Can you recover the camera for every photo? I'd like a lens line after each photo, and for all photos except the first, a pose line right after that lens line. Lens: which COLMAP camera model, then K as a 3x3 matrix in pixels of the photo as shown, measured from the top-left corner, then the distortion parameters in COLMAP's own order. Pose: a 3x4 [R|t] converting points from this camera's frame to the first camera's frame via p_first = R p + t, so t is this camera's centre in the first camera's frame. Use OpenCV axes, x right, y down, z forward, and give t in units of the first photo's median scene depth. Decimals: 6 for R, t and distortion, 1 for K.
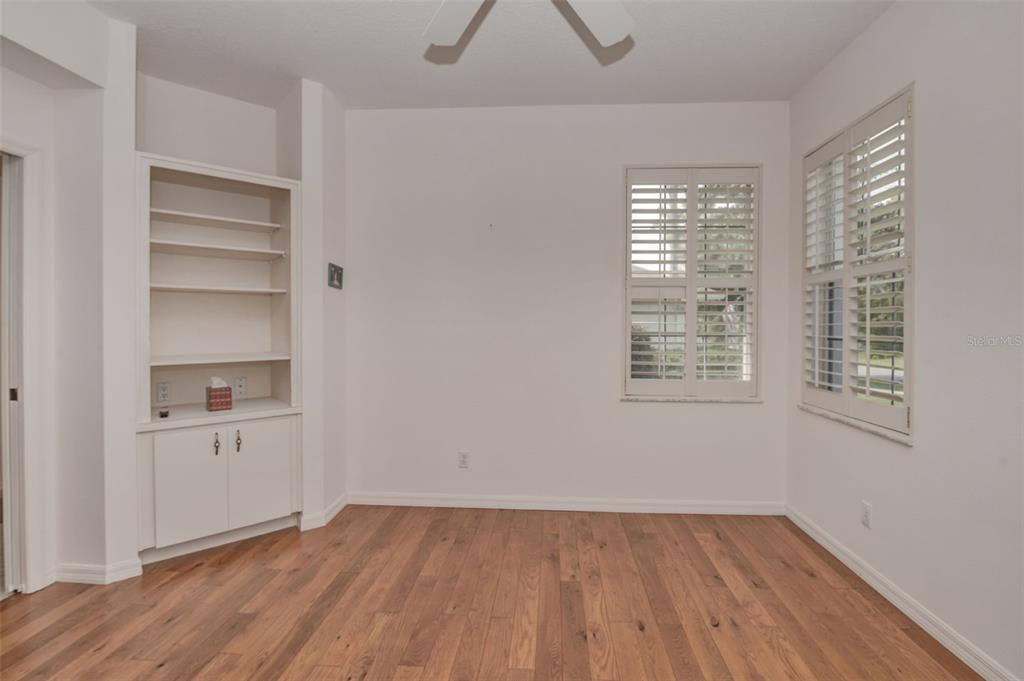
lens RADIAL K [[469.9, 0, 517.5], [0, 469.9, 324.7], [0, 0, 1]] dist [-0.001829, -0.011670]
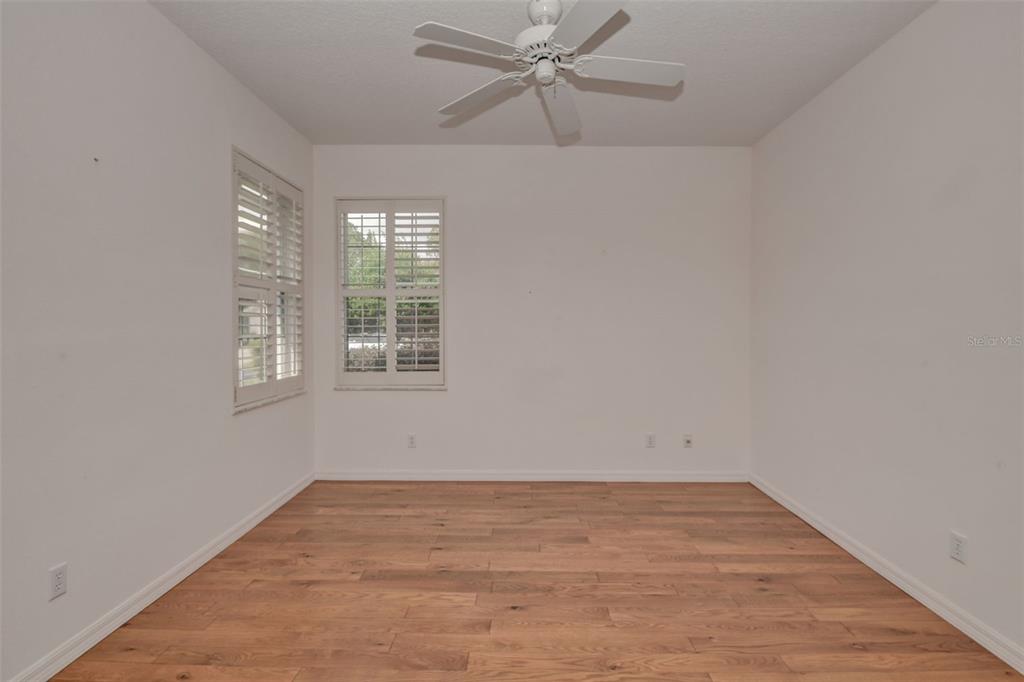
lens RADIAL K [[469.9, 0, 517.5], [0, 469.9, 325.2], [0, 0, 1]] dist [-0.001829, -0.011670]
pose [[-0.044983, -0.003723, 0.998981, -0.948166], [0.008602, 0.999955, 0.004114, -0.005968], [-0.998951, 0.008778, -0.044949, 0.707267]]
